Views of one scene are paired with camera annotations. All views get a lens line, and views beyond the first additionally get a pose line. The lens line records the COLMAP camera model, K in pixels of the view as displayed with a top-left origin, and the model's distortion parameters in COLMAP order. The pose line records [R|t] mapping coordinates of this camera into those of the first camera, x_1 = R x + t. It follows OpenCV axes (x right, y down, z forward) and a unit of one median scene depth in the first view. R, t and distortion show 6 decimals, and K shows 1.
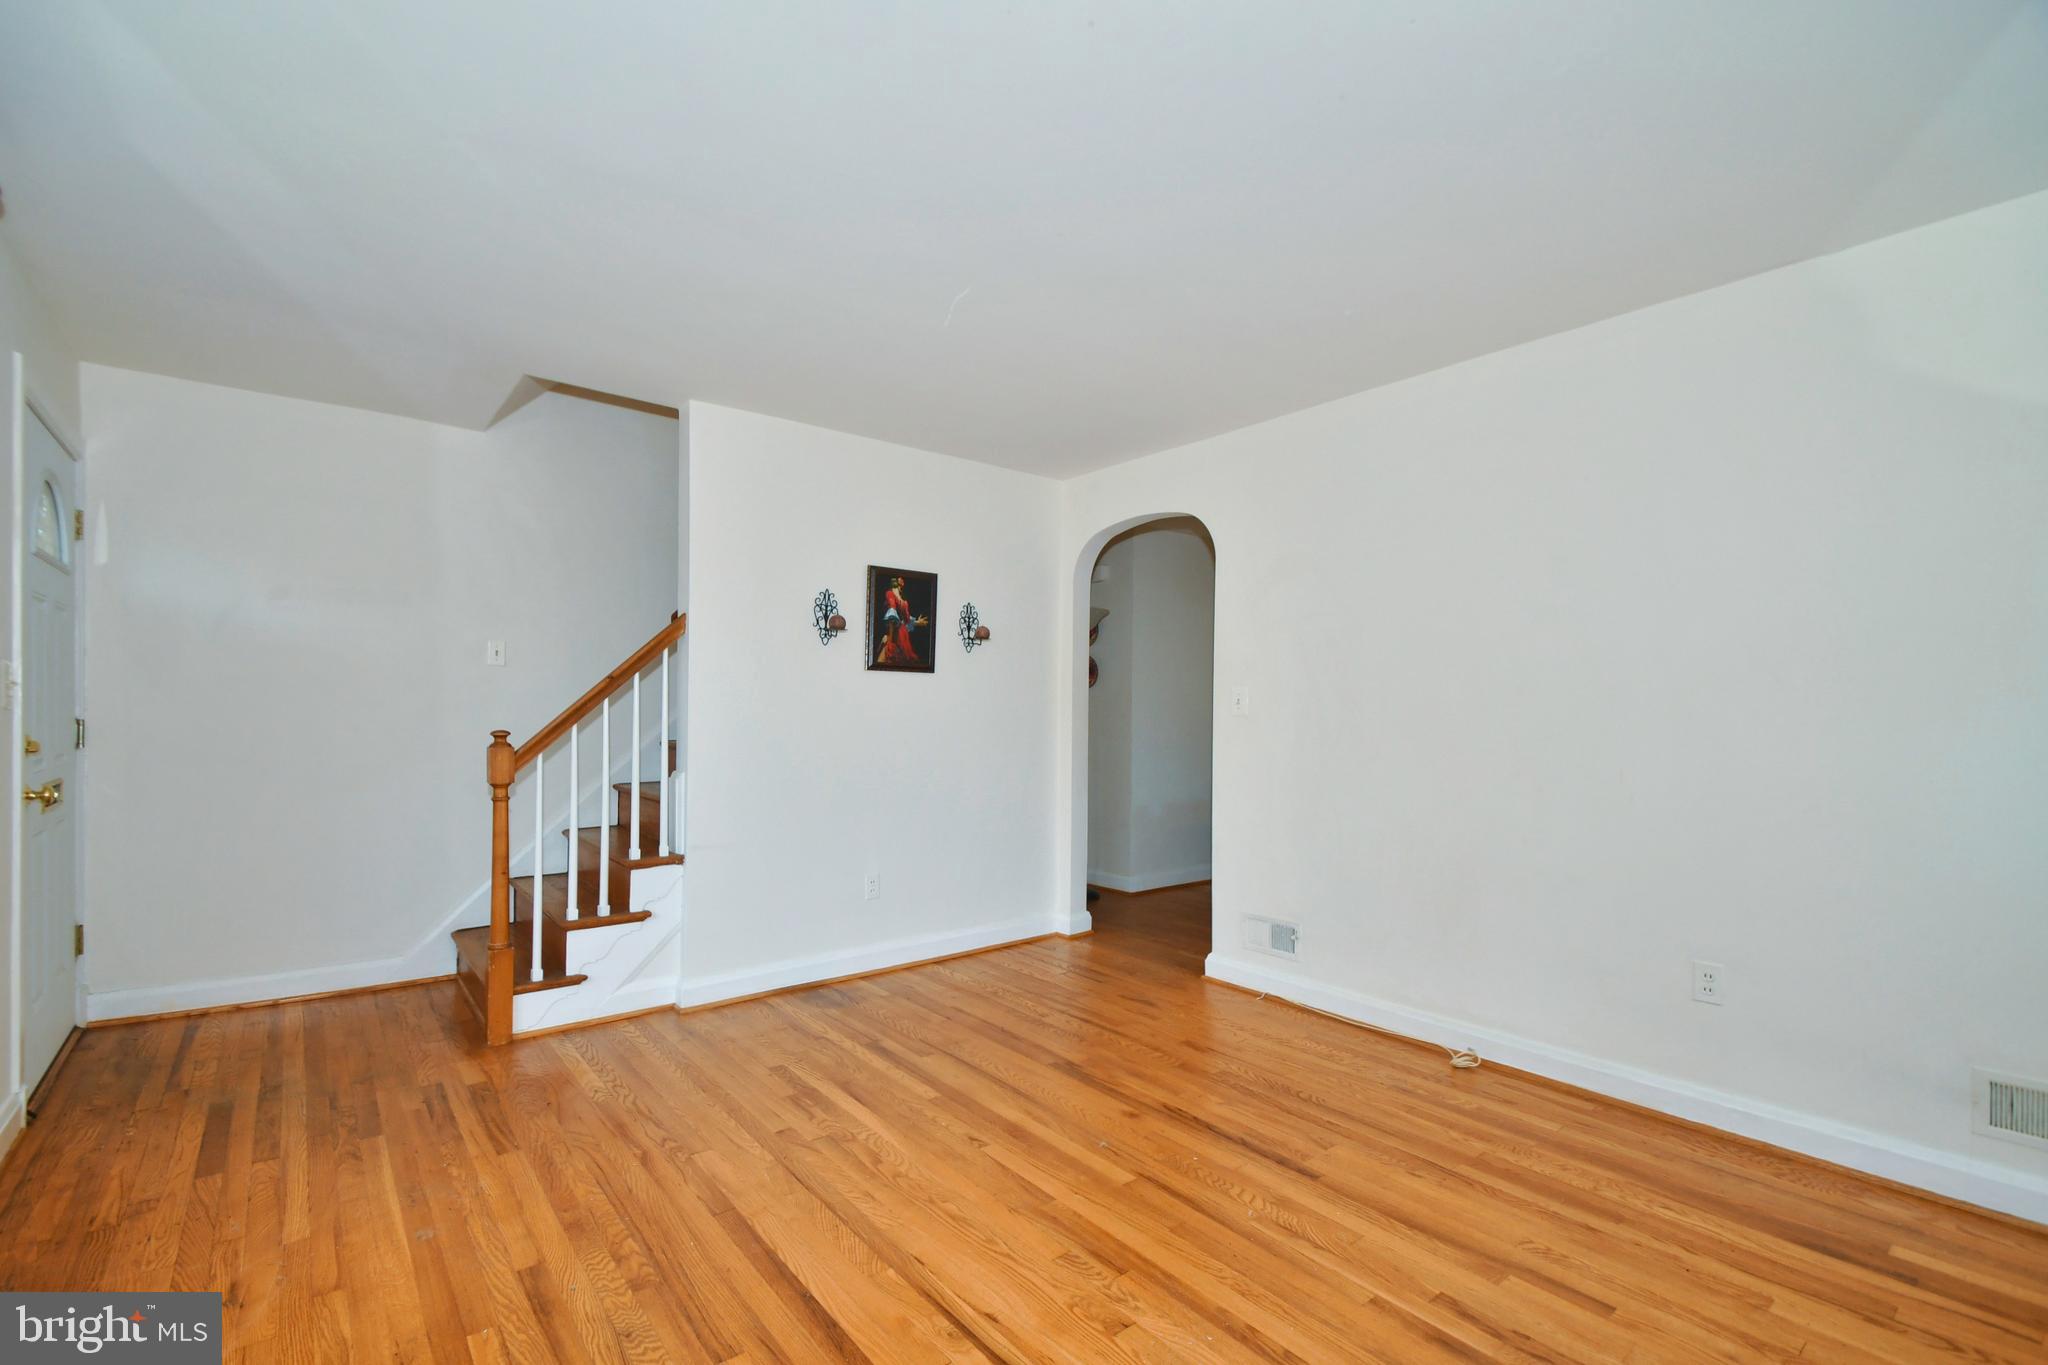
lens RADIAL K [[896.6, 0, 1002.6], [0, 896.6, 716.9], [0, 0, 1]] dist [0.017382, -0.016476]
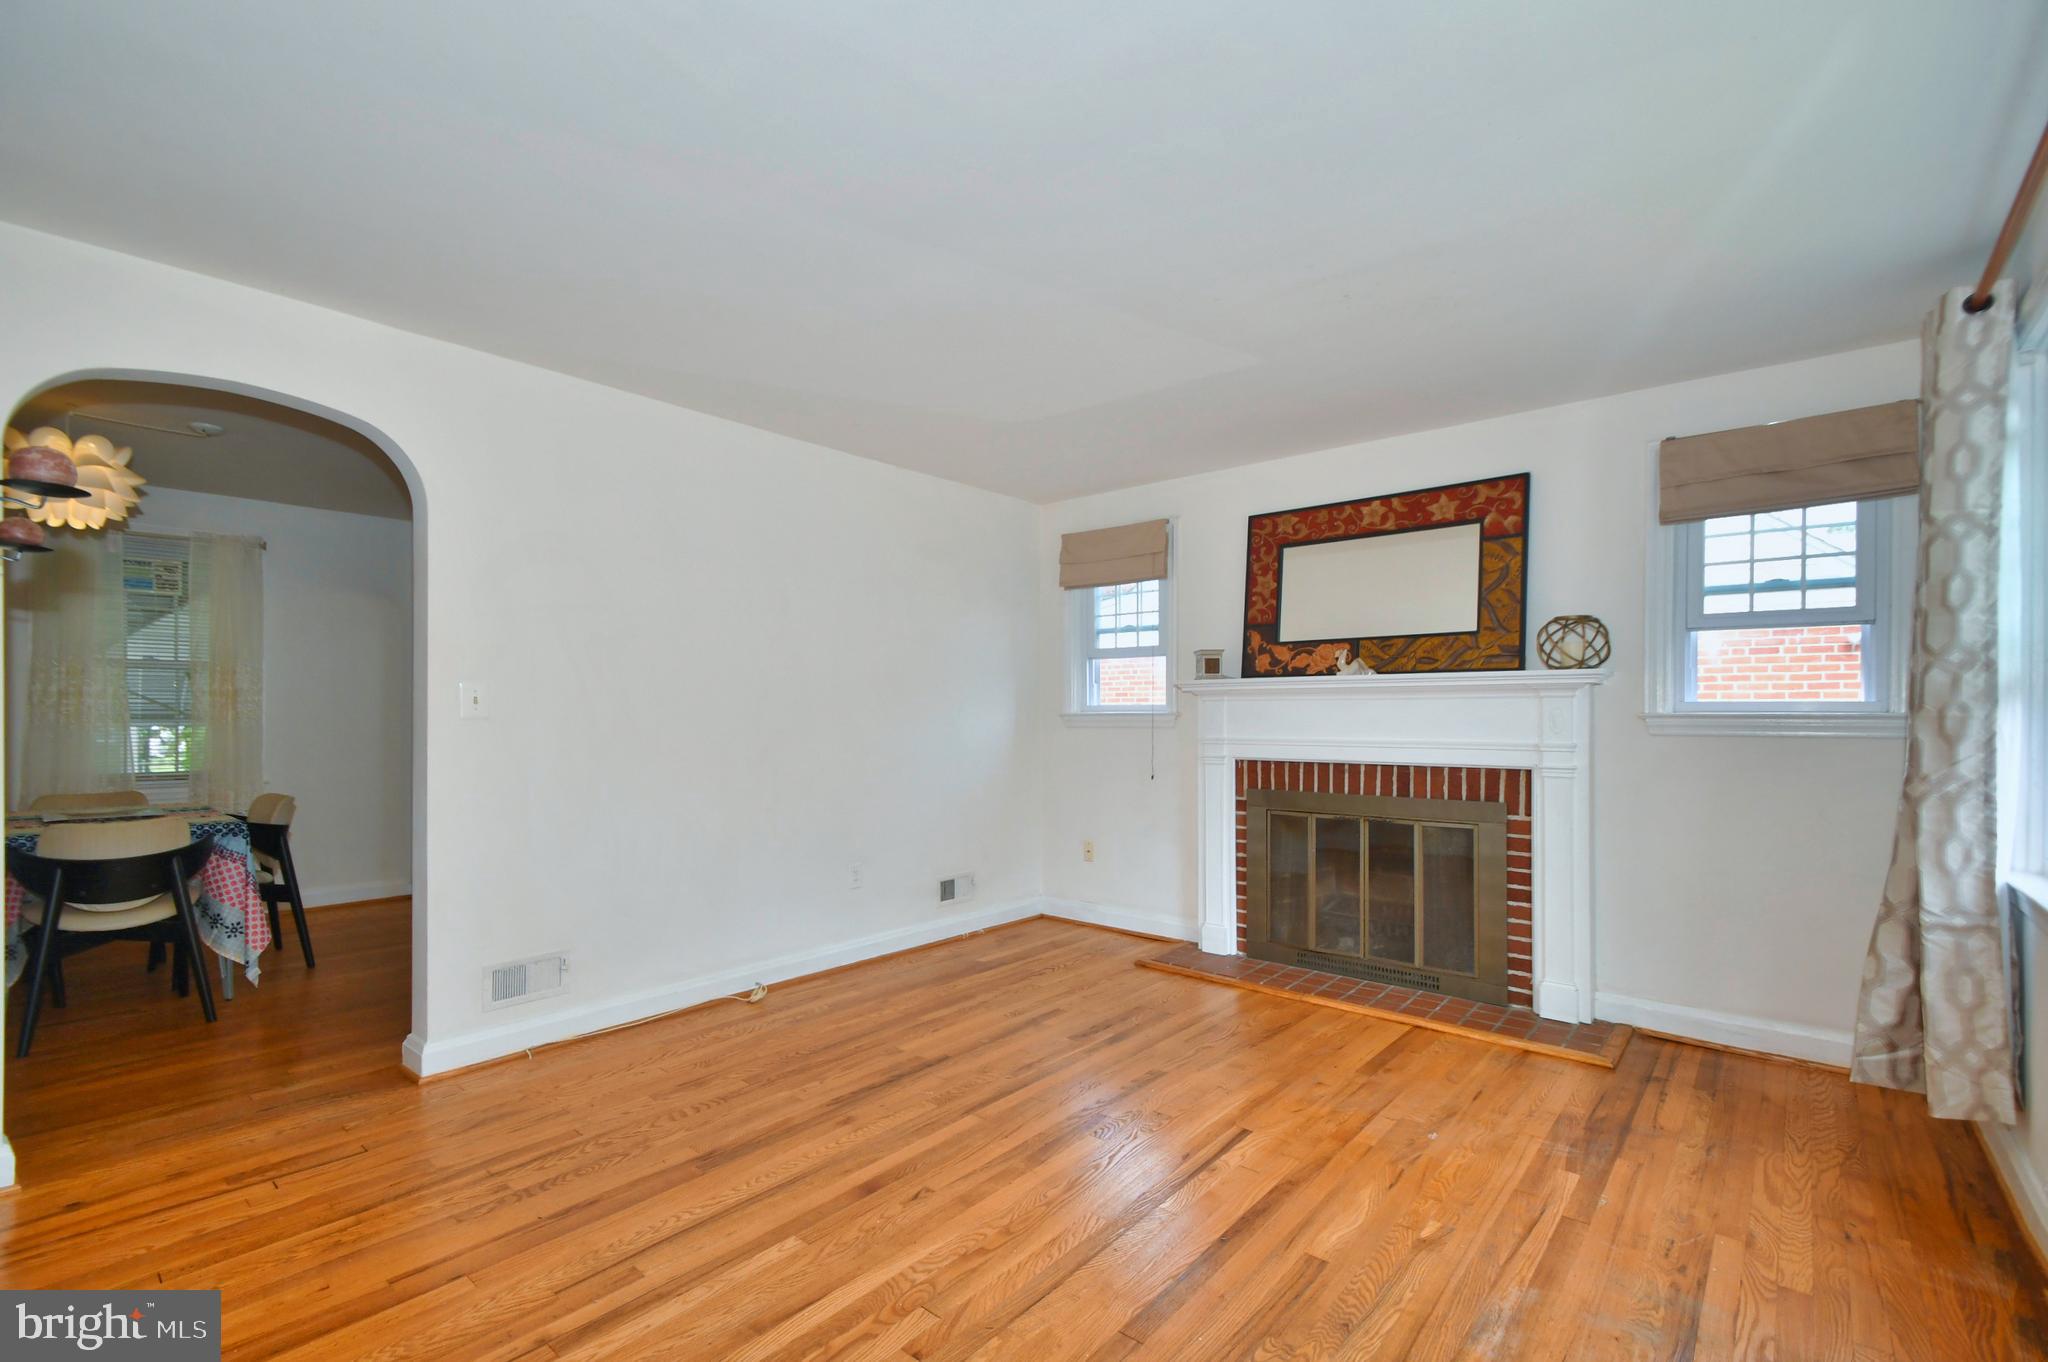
lens RADIAL K [[903.6, 0, 1006.3], [0, 903.6, 711.9], [0, 0, 1]] dist [0.000213, -0.000124]
pose [[-0.191963, -0.007608, 0.981373, -0.666427], [0.003190, 0.999960, 0.008376, -0.014250], [-0.981397, 0.004739, -0.191931, 0.776842]]
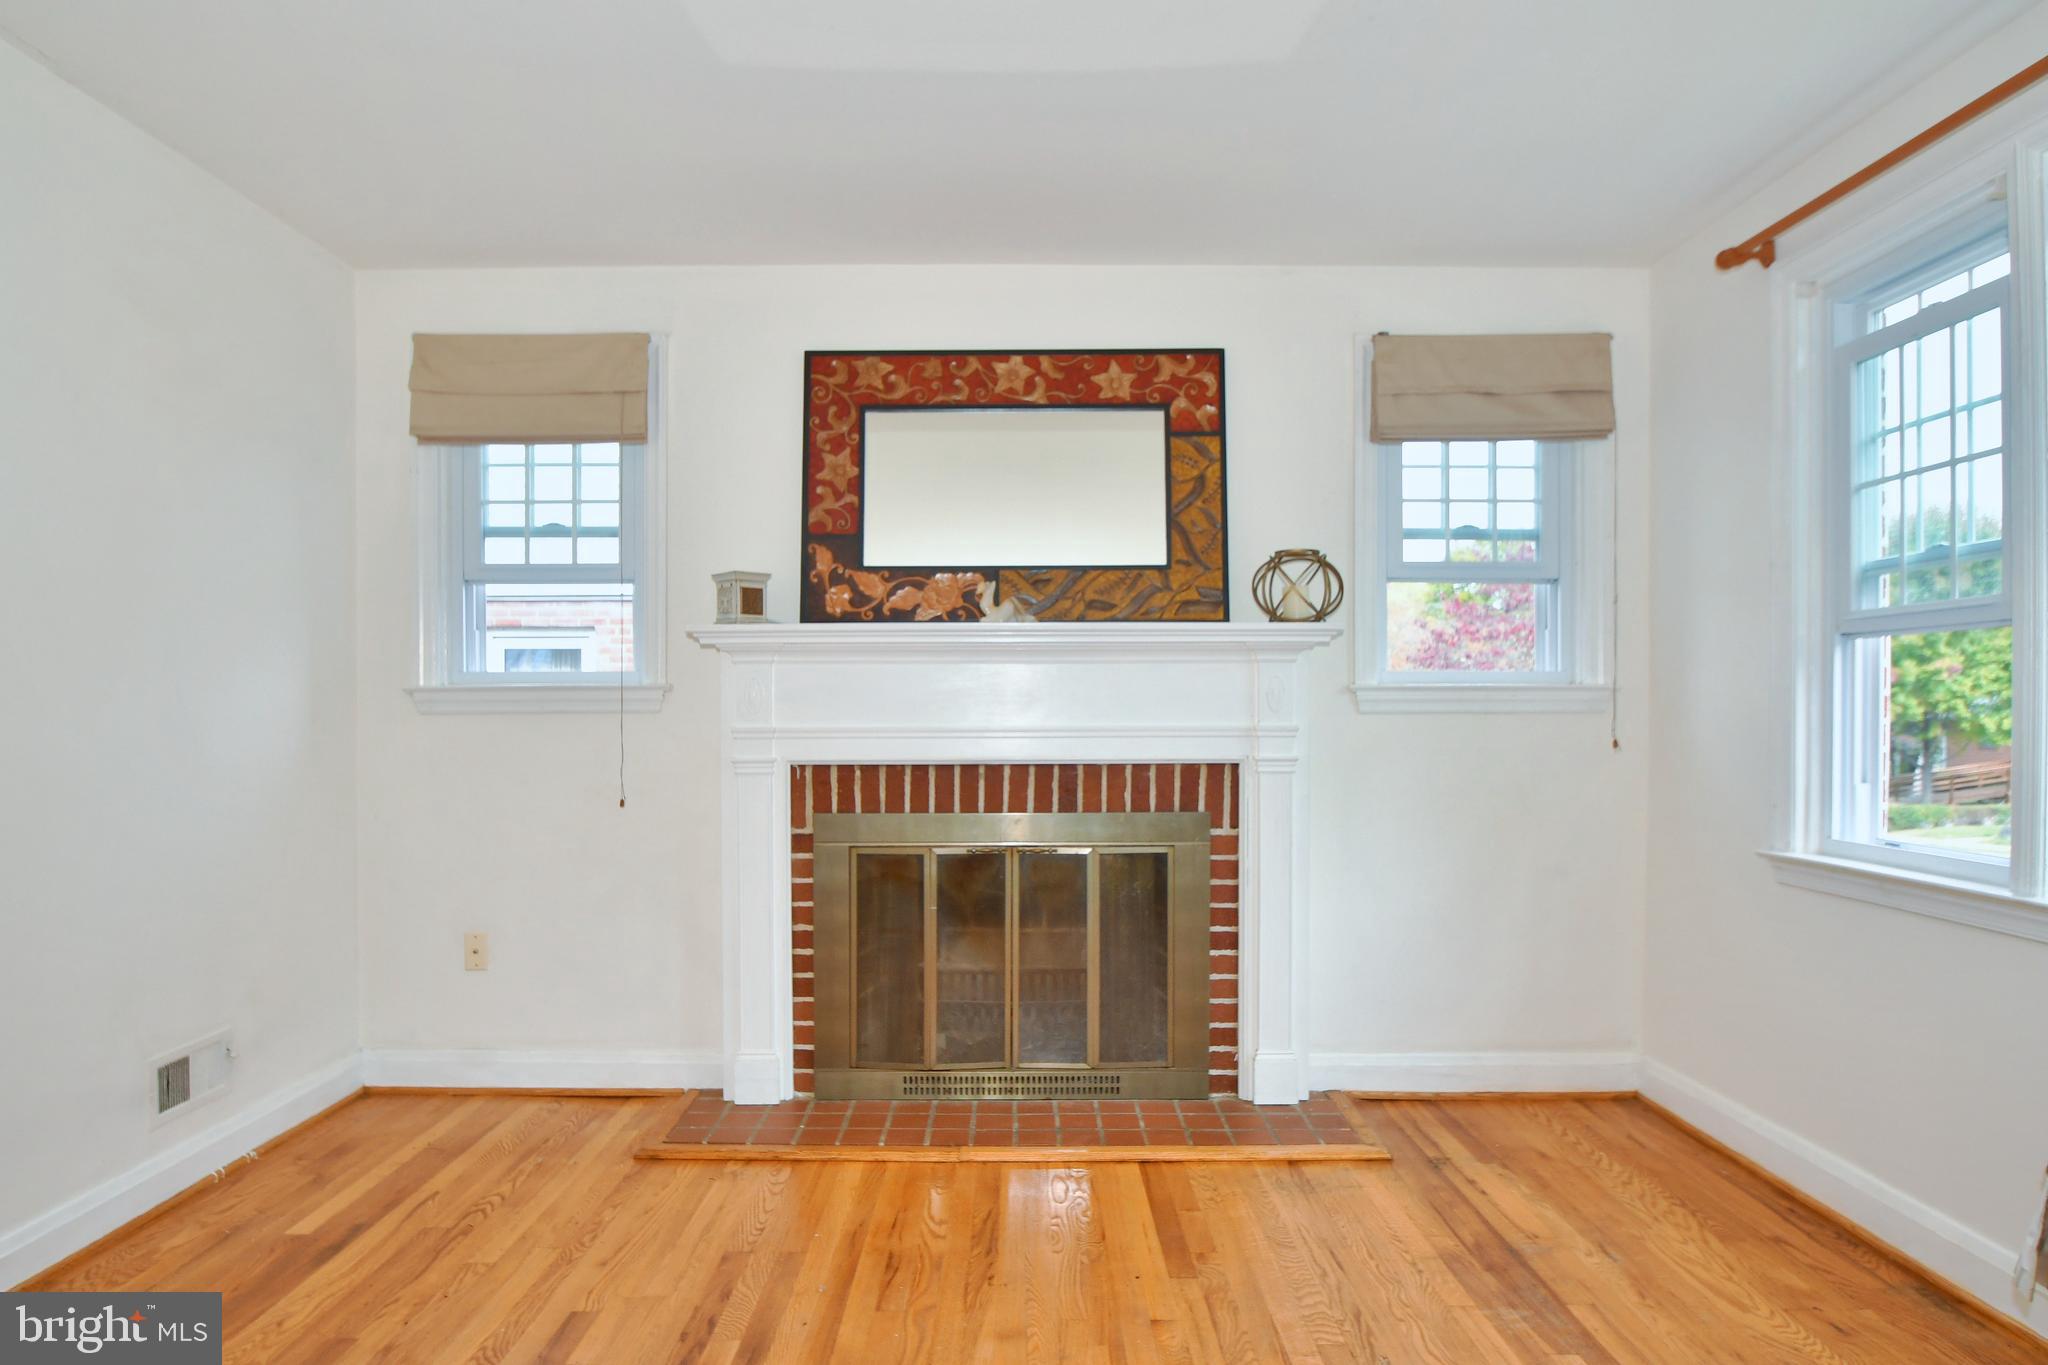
lens RADIAL K [[1178.5, 0, 1010.8], [0, 1178.5, 719.5], [0, 0, 1]] dist [-0.029460, 0.001415]
pose [[-0.786636, -0.014197, 0.617254, -0.217152], [-0.002008, 0.999789, 0.020436, 0.007491], [-0.617414, 0.014836, -0.786499, 0.860829]]
